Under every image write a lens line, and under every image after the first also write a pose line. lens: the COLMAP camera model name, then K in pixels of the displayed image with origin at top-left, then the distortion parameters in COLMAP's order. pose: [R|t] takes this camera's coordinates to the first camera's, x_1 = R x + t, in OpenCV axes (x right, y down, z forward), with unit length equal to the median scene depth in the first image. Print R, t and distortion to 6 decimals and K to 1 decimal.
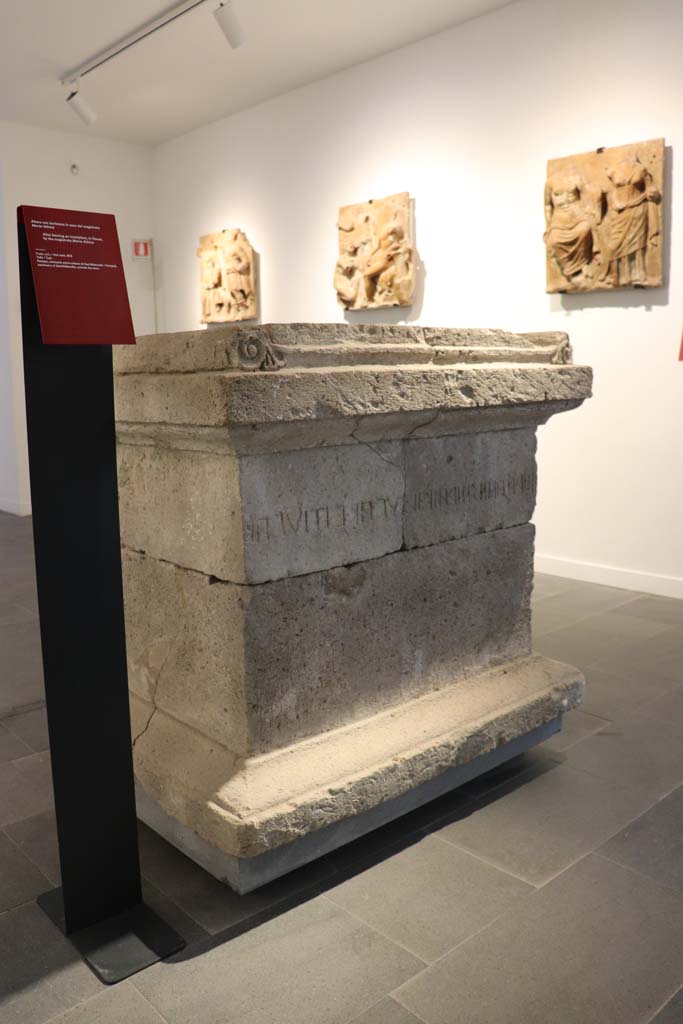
lens RADIAL K [[852.2, 0, 341.2], [0, 852.2, 517.9], [0, 0, 1]] dist [-0.146038, 0.117319]
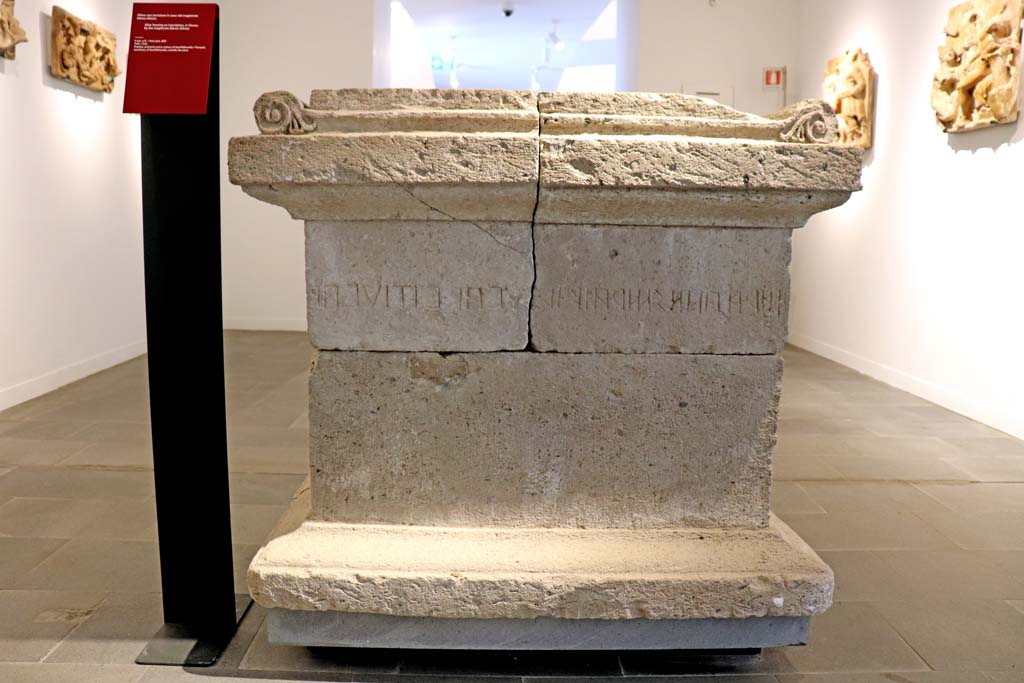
lens RADIAL K [[852.2, 0, 510.1], [0, 852.2, 345.6], [0, 0, 1]] dist [-0.146038, 0.117319]
pose [[0.754558, 0.122714, -0.644657, 0.639884], [-0.141705, 0.989653, 0.022522, 0.016424], [0.640751, 0.074357, 0.764140, 0.326218]]
